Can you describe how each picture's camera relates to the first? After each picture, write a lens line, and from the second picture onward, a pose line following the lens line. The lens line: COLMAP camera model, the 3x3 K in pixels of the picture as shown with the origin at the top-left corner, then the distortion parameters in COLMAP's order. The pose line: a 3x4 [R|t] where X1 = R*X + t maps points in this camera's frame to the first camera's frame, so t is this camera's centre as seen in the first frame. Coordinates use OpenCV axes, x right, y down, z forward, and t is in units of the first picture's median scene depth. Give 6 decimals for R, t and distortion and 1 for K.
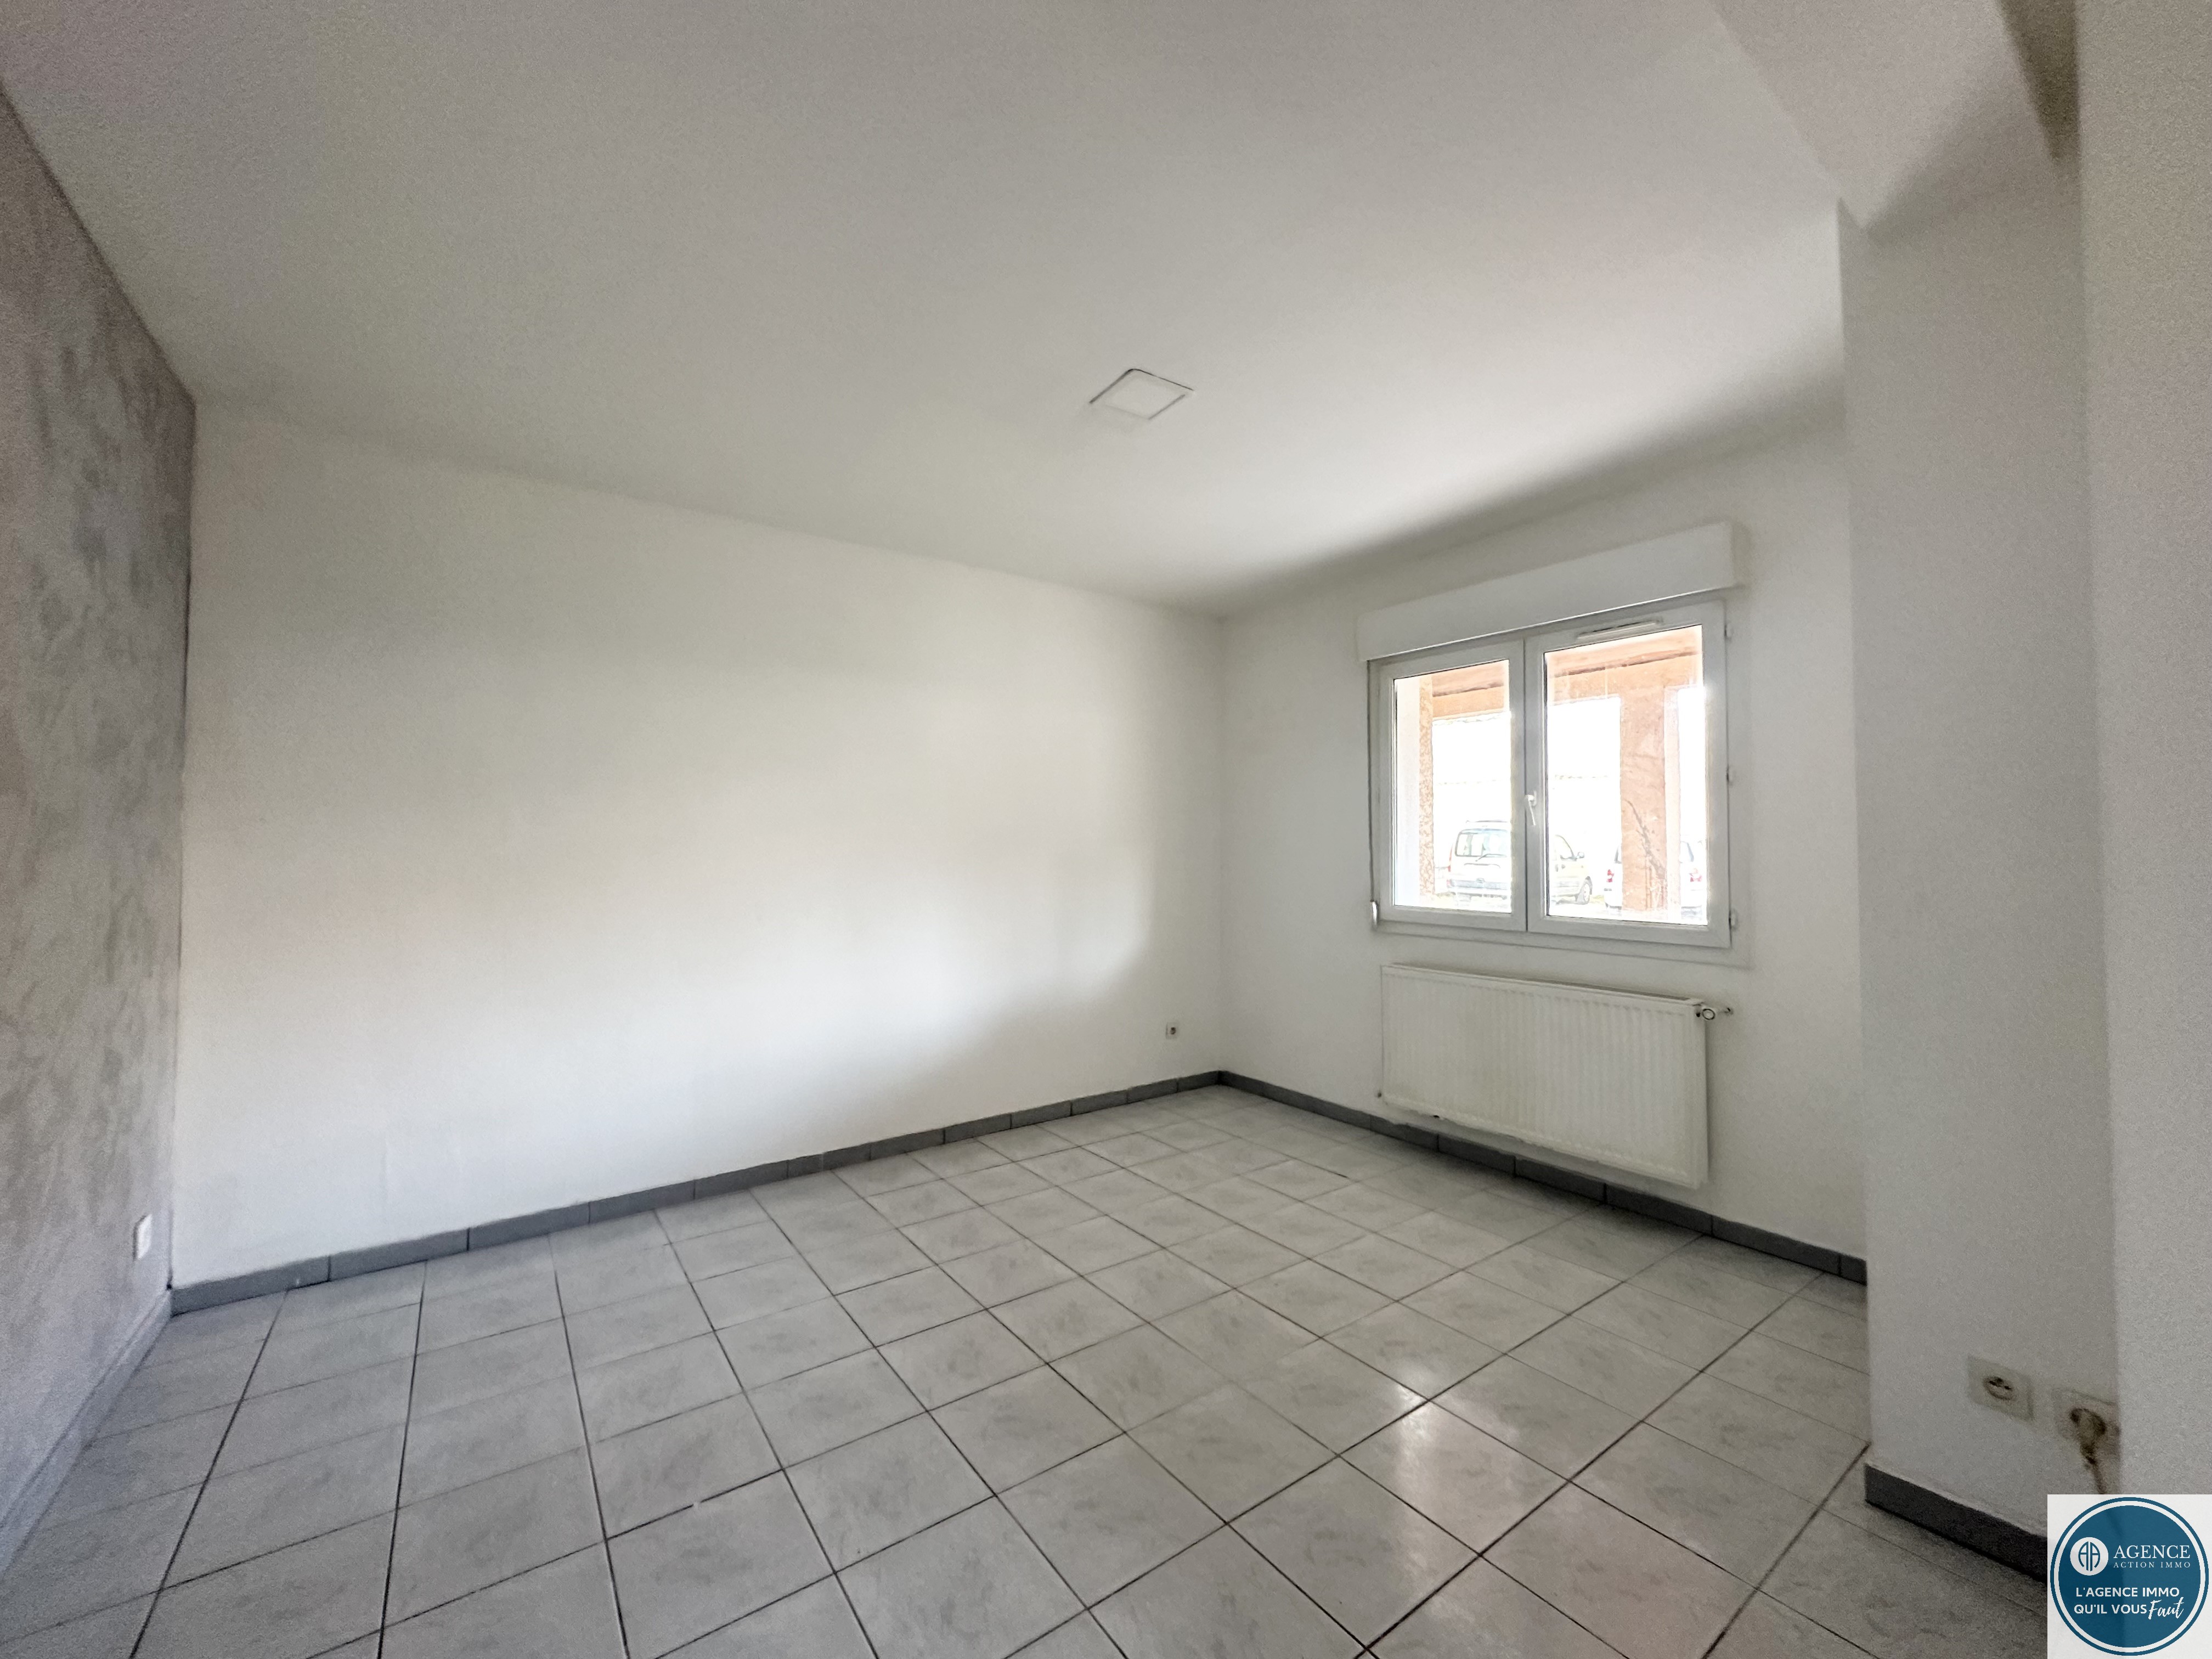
lens RADIAL K [[876.9, 0, 1120.9], [0, 876.9, 832.5], [0, 0, 1]] dist [-0.001018, 0.000414]
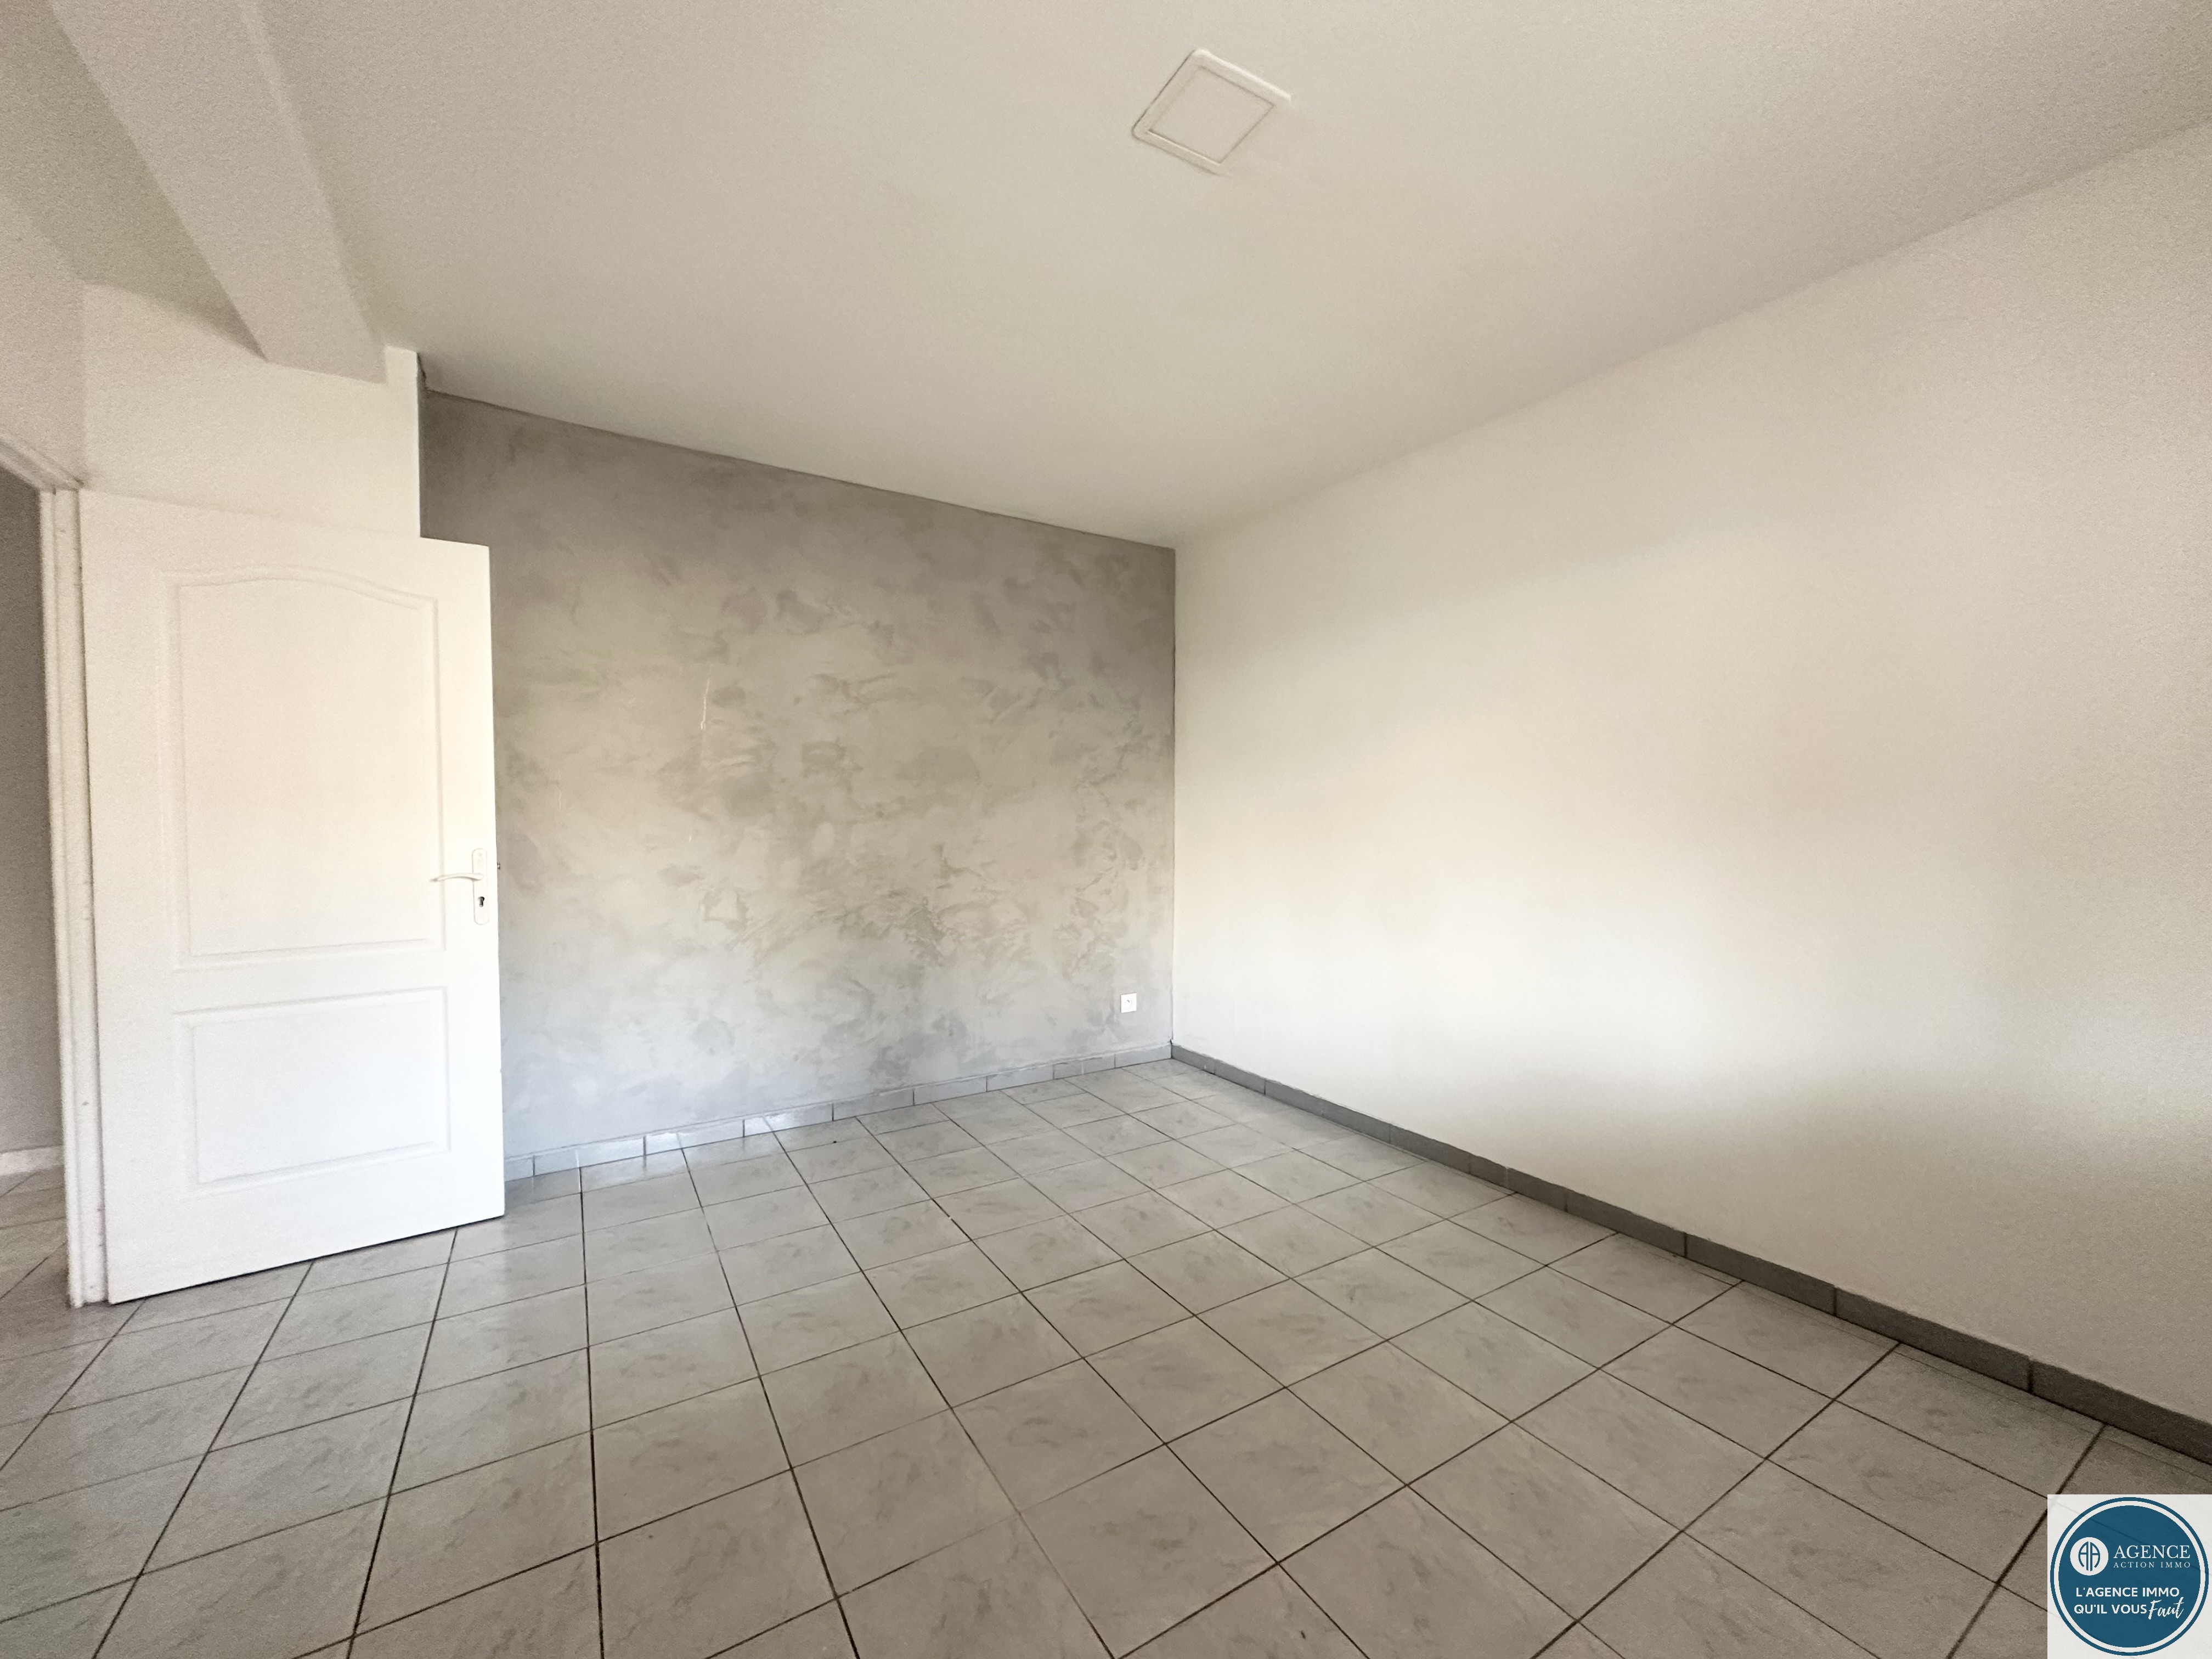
lens RADIAL K [[876.9, 0, 1081.8], [0, 876.9, 829.6], [0, 0, 1]] dist [-0.001018, 0.000414]
pose [[-0.096351, 0.025548, -0.995019, 0.674787], [0.022716, 0.999467, 0.023463, 0.026461], [0.995088, -0.020342, -0.096880, 0.909796]]
